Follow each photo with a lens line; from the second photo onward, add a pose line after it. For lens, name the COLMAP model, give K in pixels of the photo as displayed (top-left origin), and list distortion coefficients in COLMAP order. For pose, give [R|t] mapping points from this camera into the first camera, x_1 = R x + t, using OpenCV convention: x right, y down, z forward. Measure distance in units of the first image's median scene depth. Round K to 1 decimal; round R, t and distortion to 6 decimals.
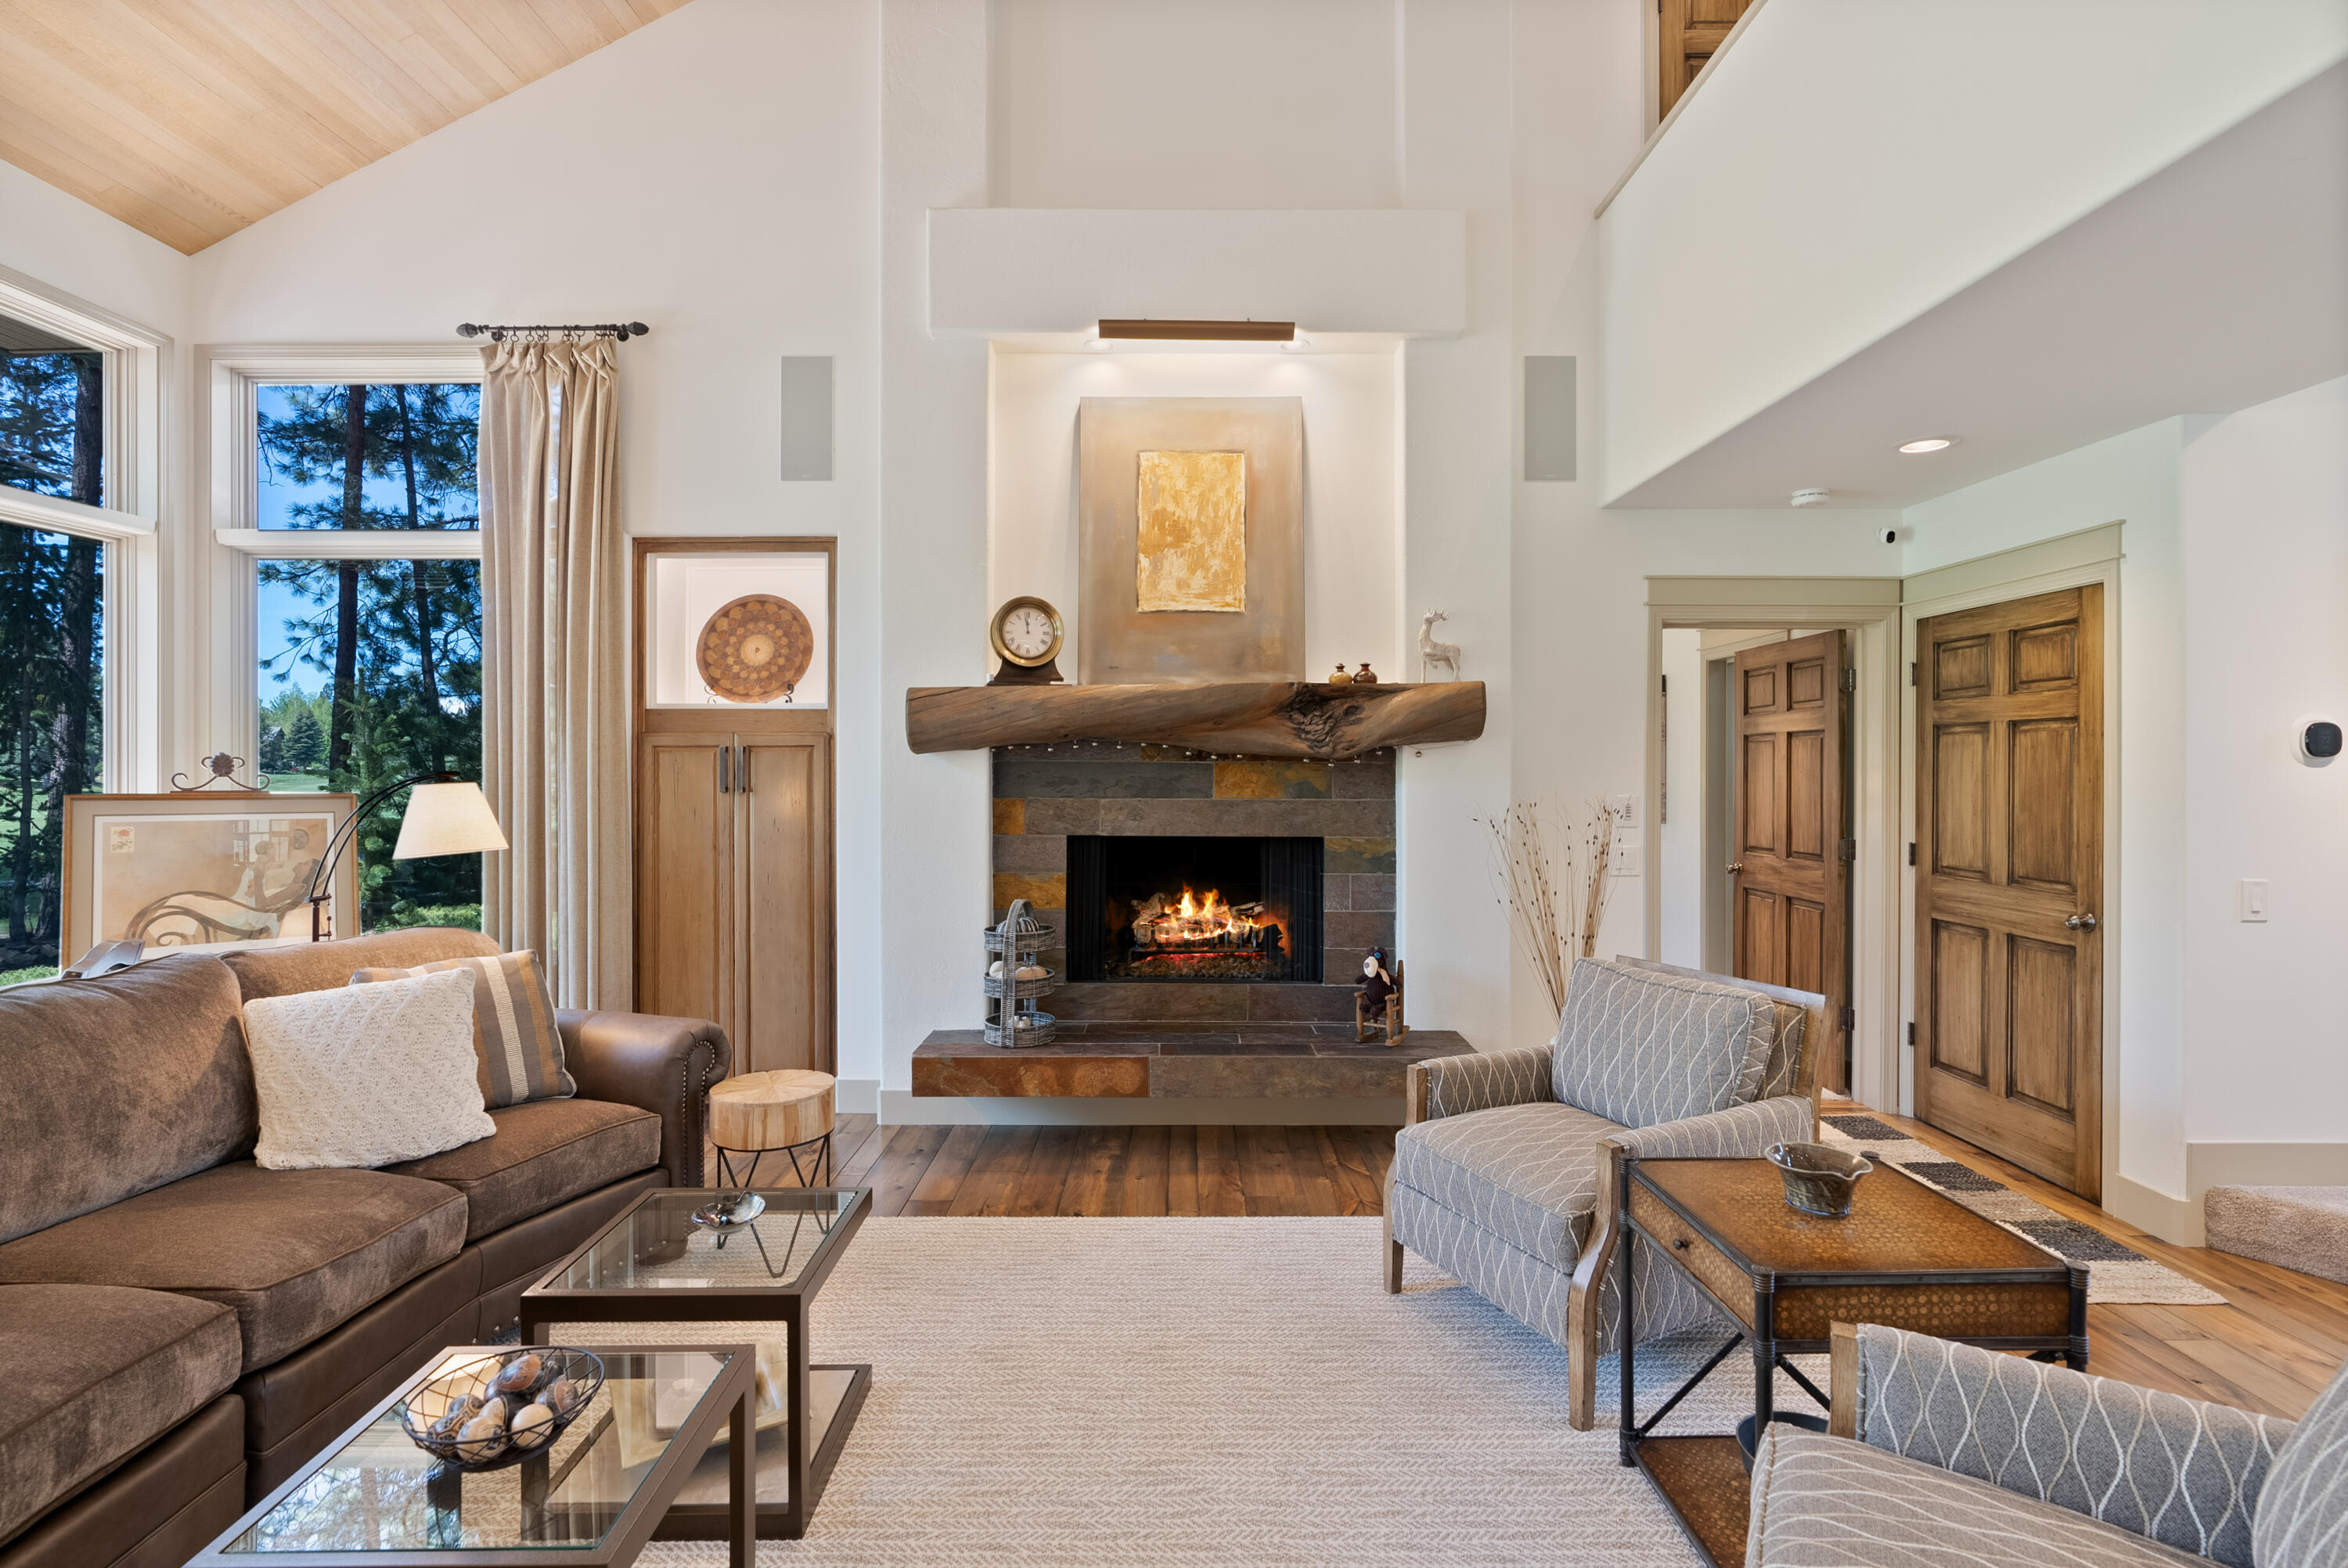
lens RADIAL K [[1097.8, 0, 1175.5], [0, 1097.8, 766.1], [0, 0, 1]] dist [-0.004915, 0.000143]
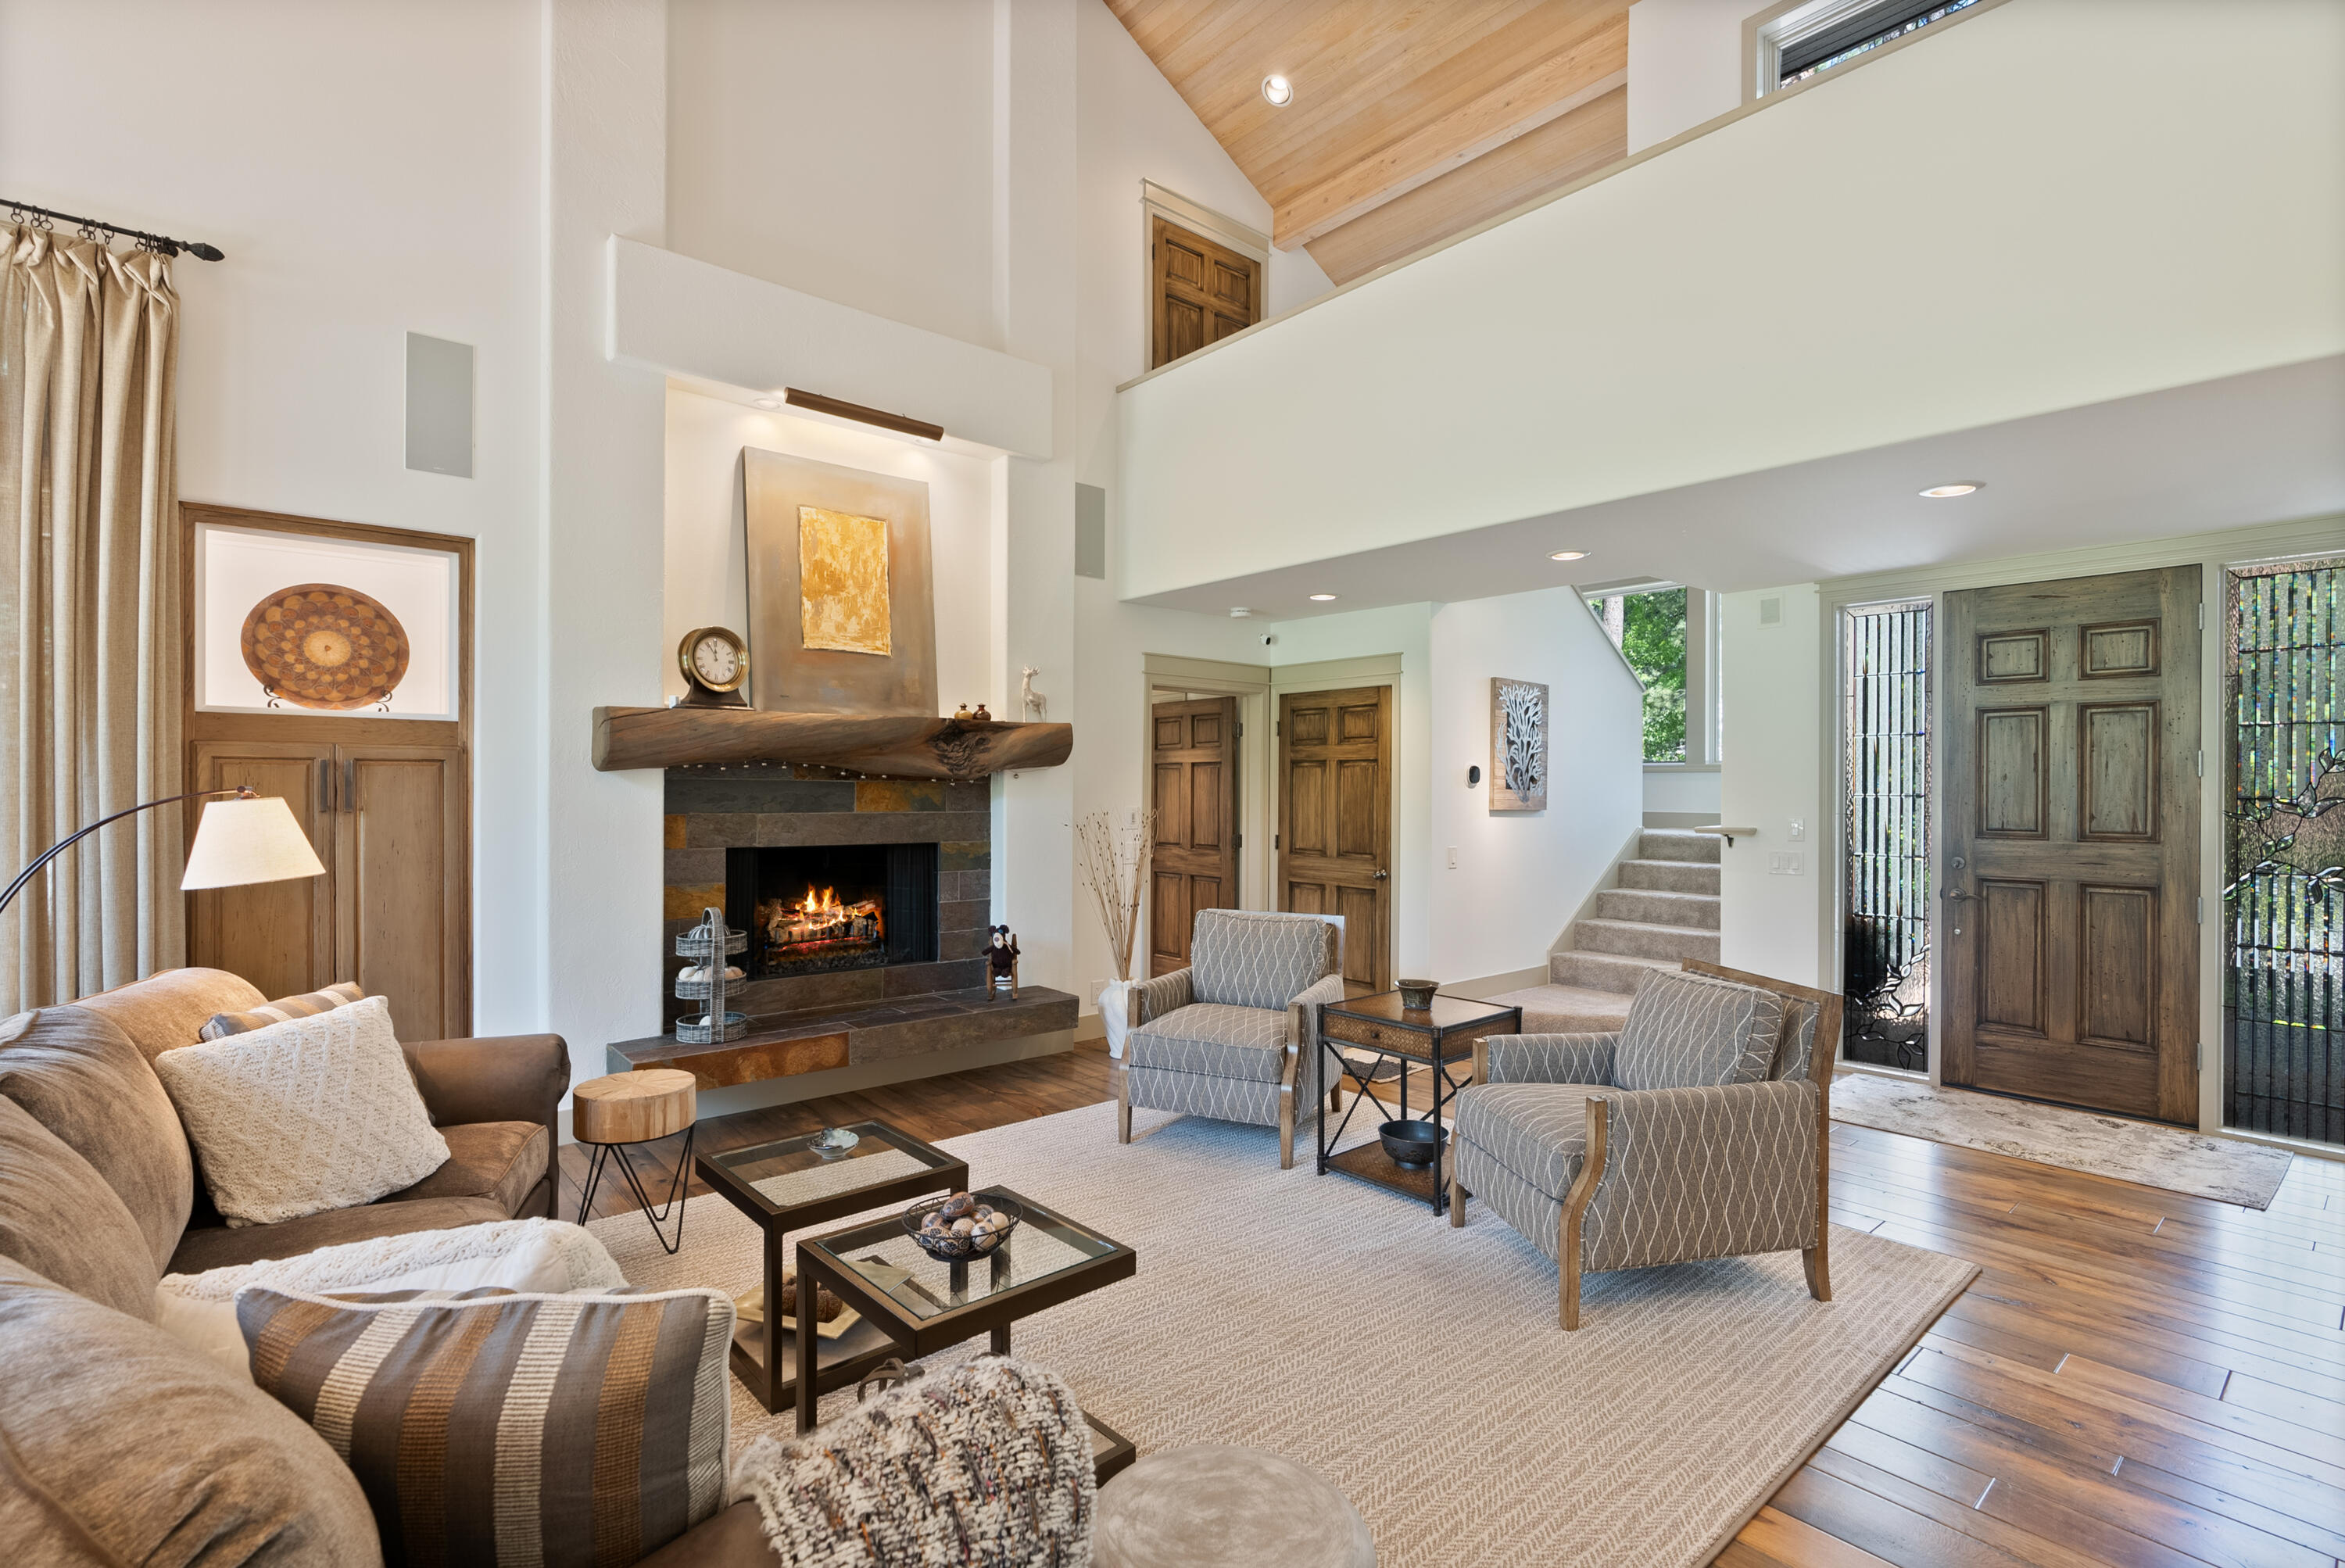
lens RADIAL K [[1088.7, 0, 1172.5], [0, 1088.7, 784.0], [0, 0, 1]] dist [0.001166, 0.000305]
pose [[0.760096, 0.005049, 0.649791, -0.473171], [-0.006214, 0.999981, -0.000501, -0.002060], [-0.649781, -0.003657, 0.760113, -0.102613]]
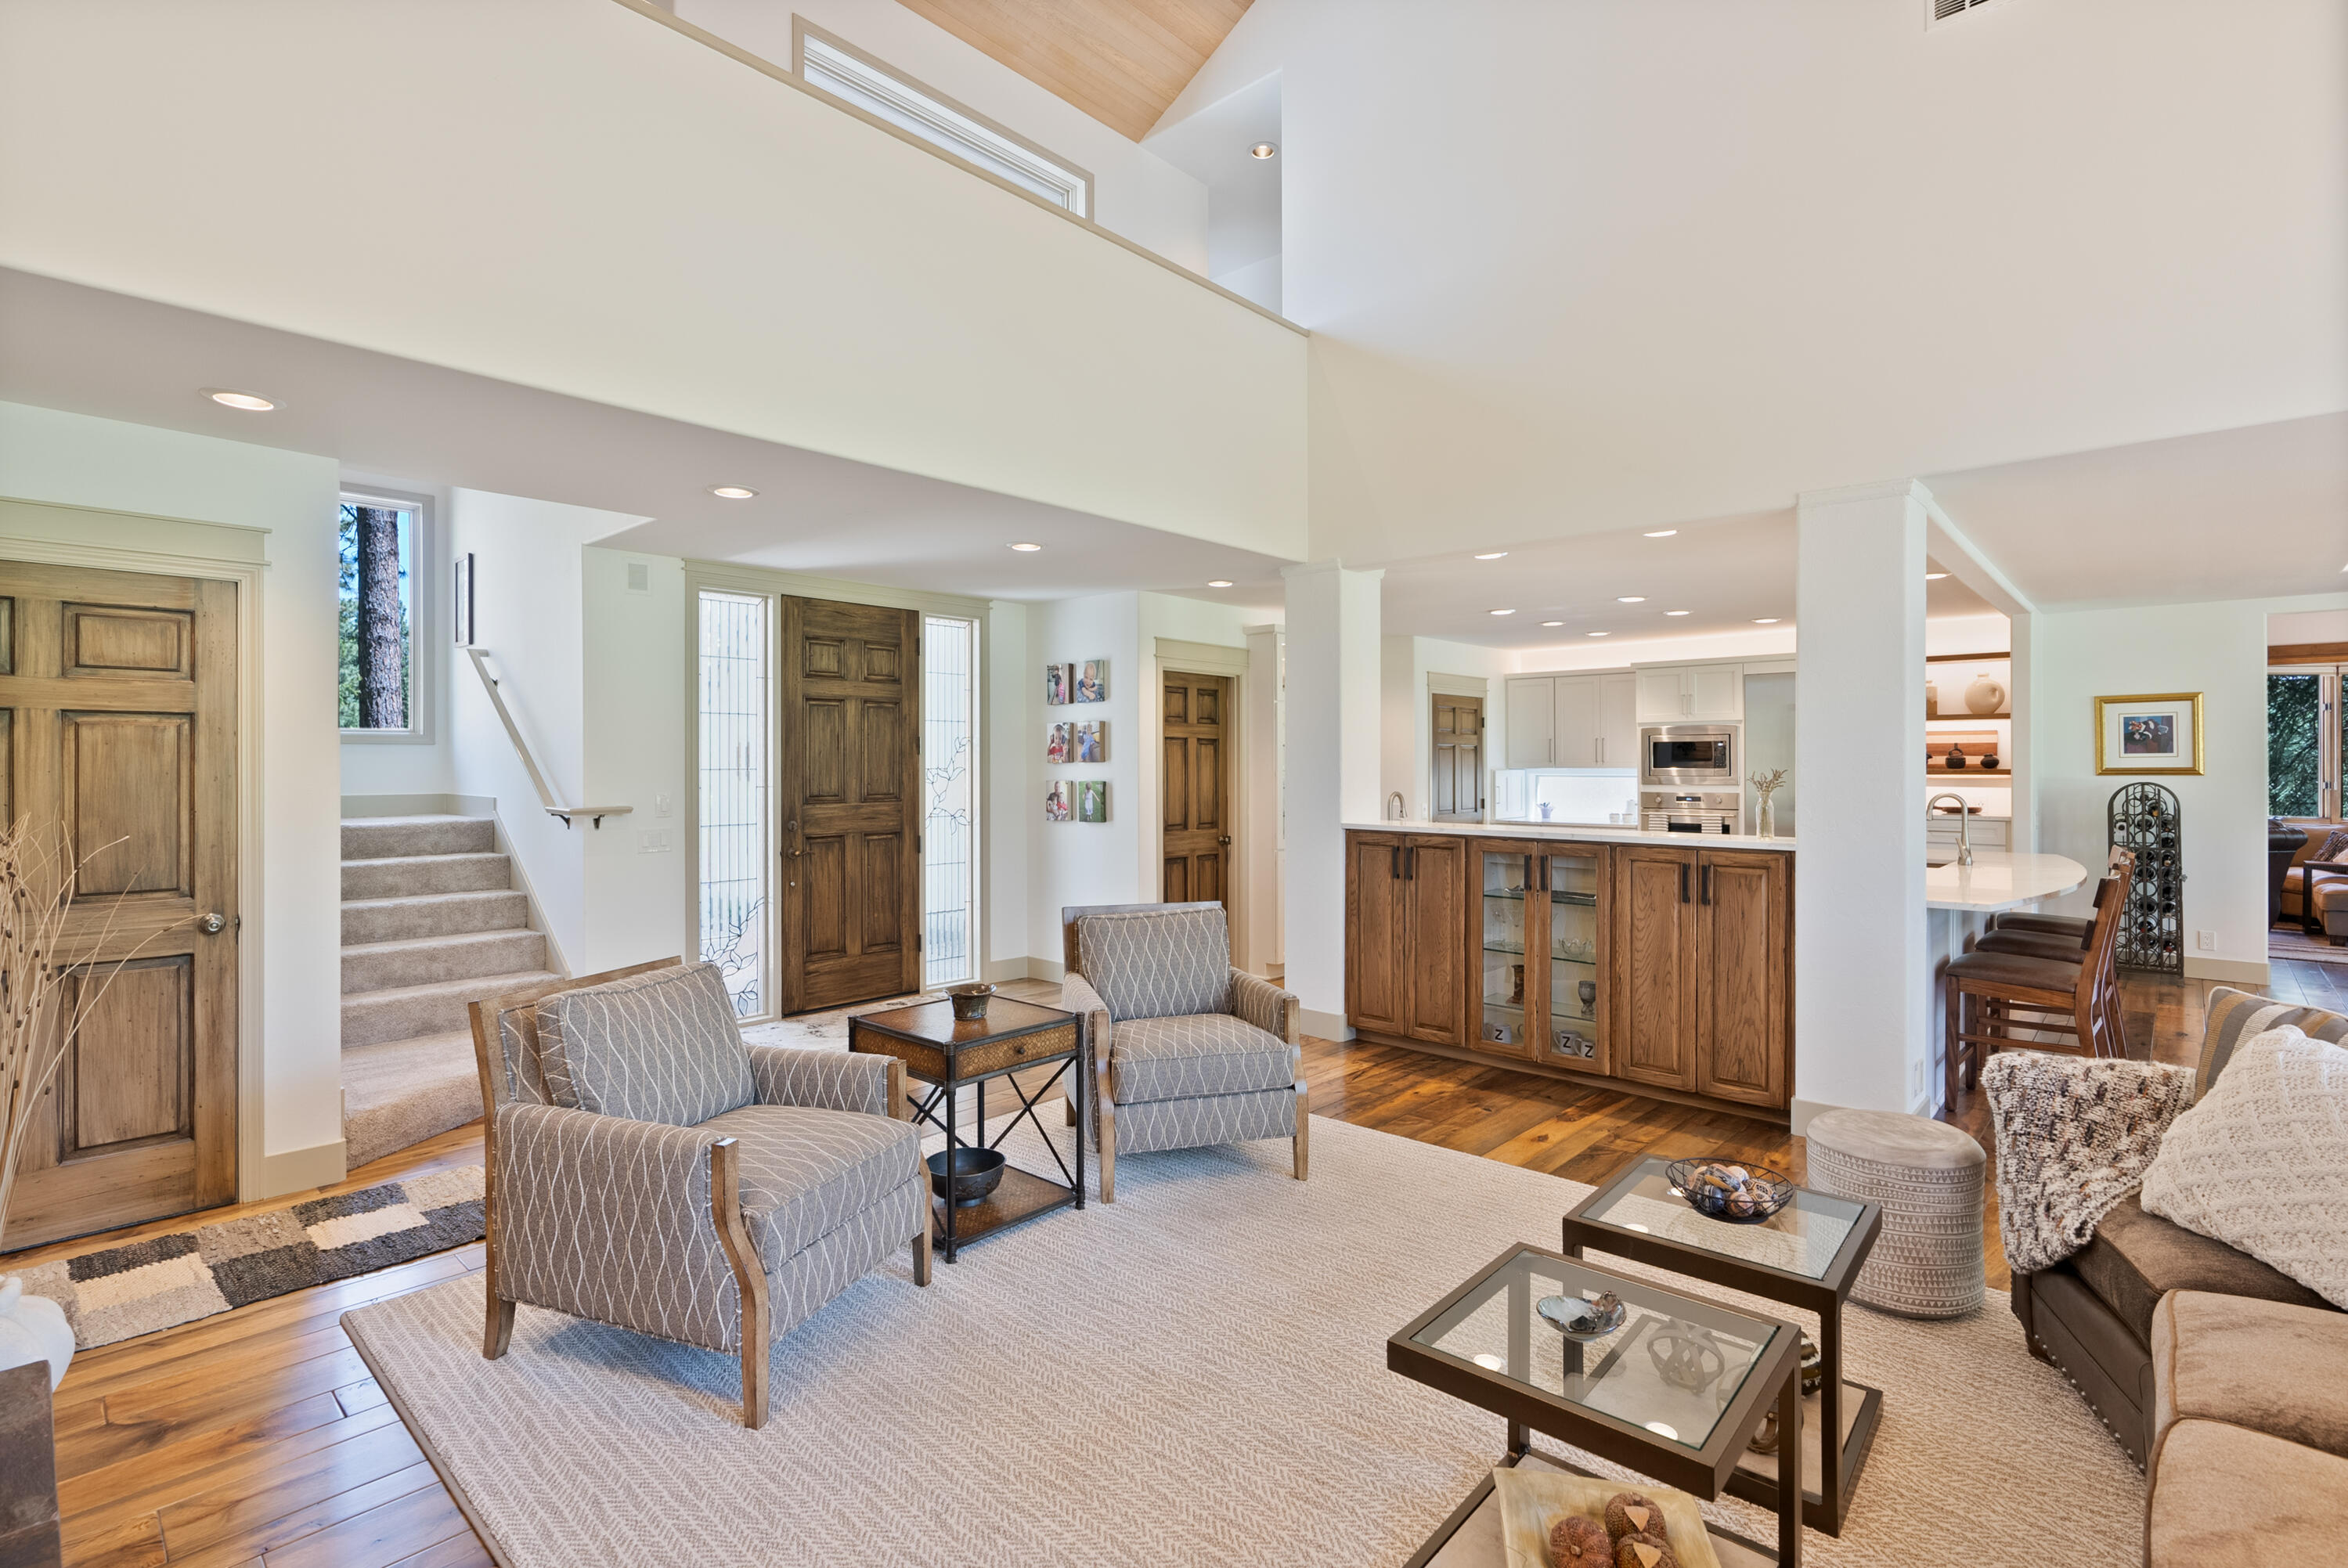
lens RADIAL K [[1097.9, 0, 1175.5], [0, 1097.9, 766.1], [0, 0, 1]] dist [-0.004915, 0.000143]
pose [[-0.729125, 0.000896, 0.684380, -0.379142], [0.000205, 0.999999, -0.001090, 0.002464], [-0.684381, -0.000655, -0.729124, 0.918236]]
